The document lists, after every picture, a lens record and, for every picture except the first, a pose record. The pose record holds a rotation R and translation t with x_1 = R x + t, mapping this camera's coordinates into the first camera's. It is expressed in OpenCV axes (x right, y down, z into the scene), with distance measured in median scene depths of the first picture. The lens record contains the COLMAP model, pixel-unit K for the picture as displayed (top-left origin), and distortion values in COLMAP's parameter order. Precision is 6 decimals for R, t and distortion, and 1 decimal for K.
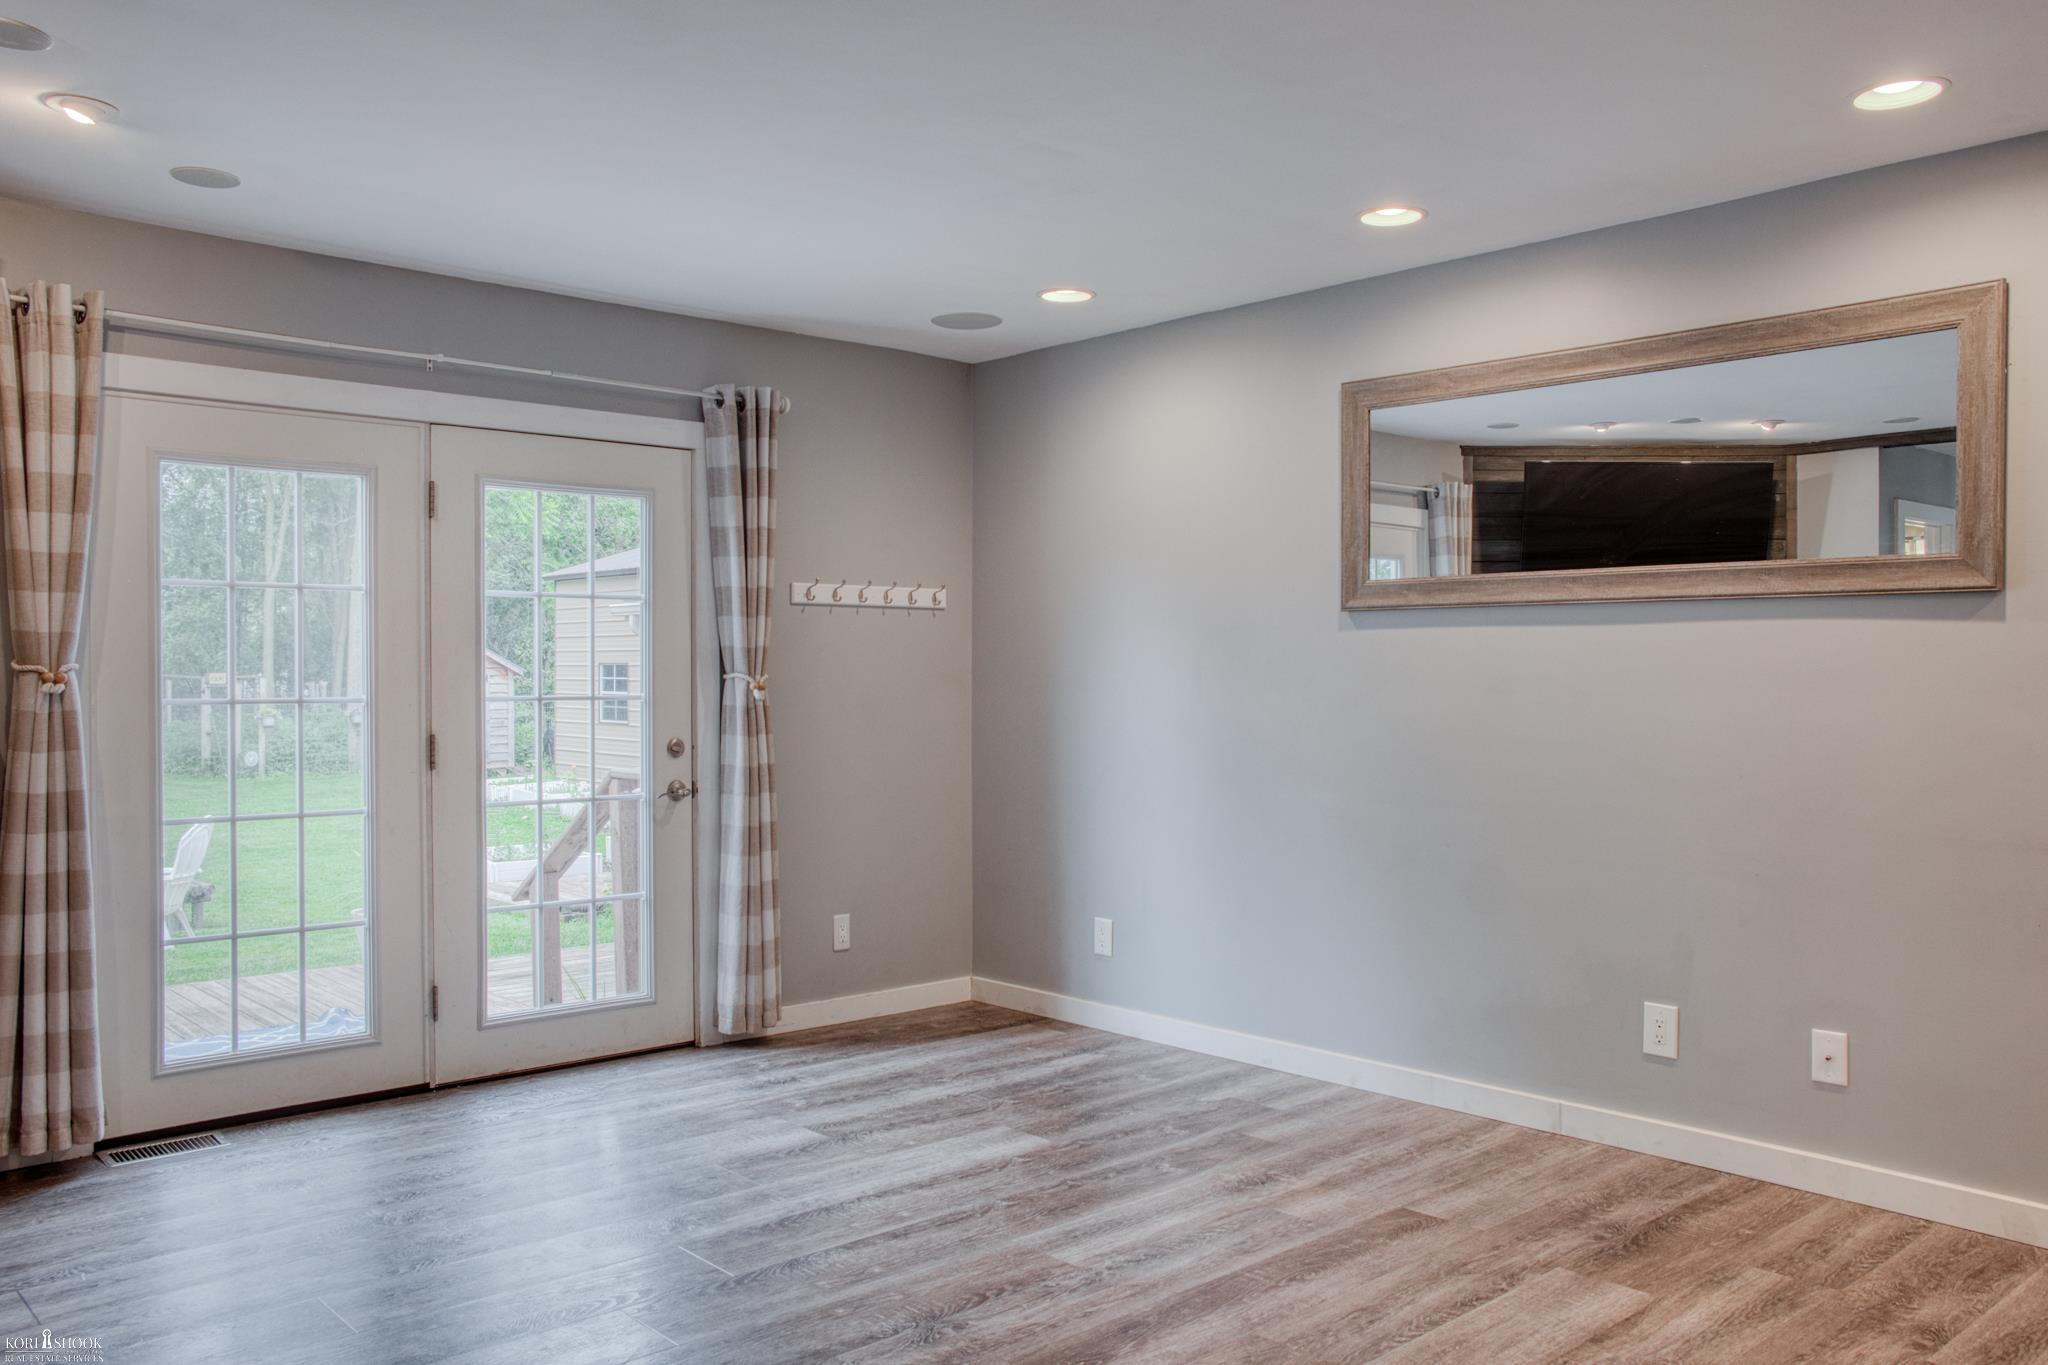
lens RADIAL K [[1608.6, 0, 1019.8], [0, 1608.6, 682.1], [0, 0, 1]] dist [-0.089163, 0.157655]
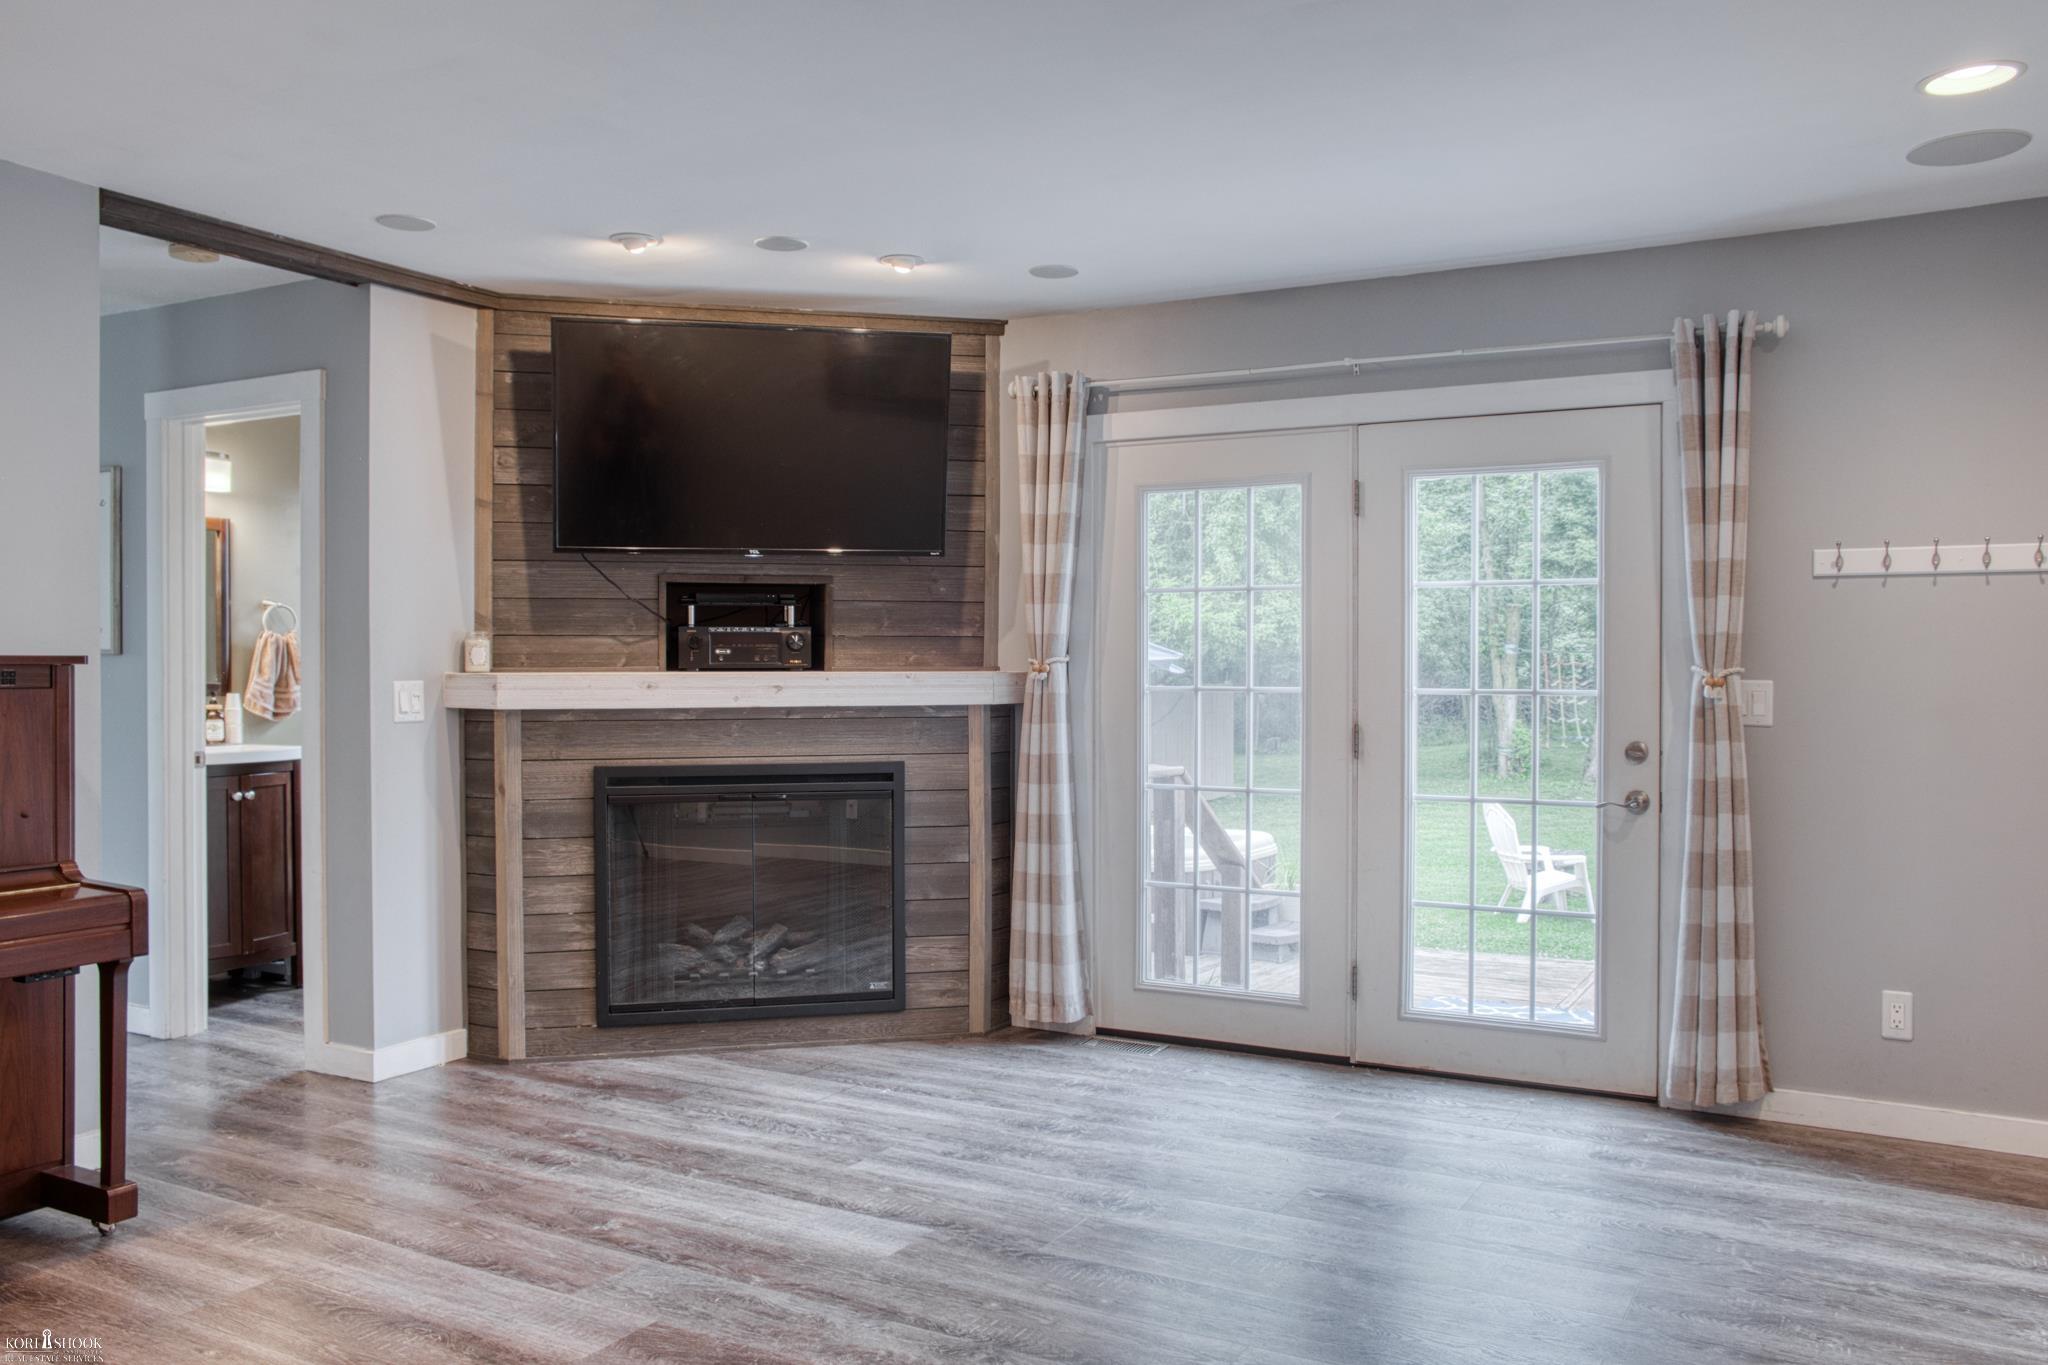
lens RADIAL K [[1608.6, 0, 1019.8], [0, 1608.6, 682.1], [0, 0, 1]] dist [-0.089163, 0.157655]
pose [[0.319043, 0.011751, -0.947667, 0.503811], [-0.006260, 0.999927, 0.010291, -0.003592], [0.947719, 0.002649, 0.319094, 0.419989]]
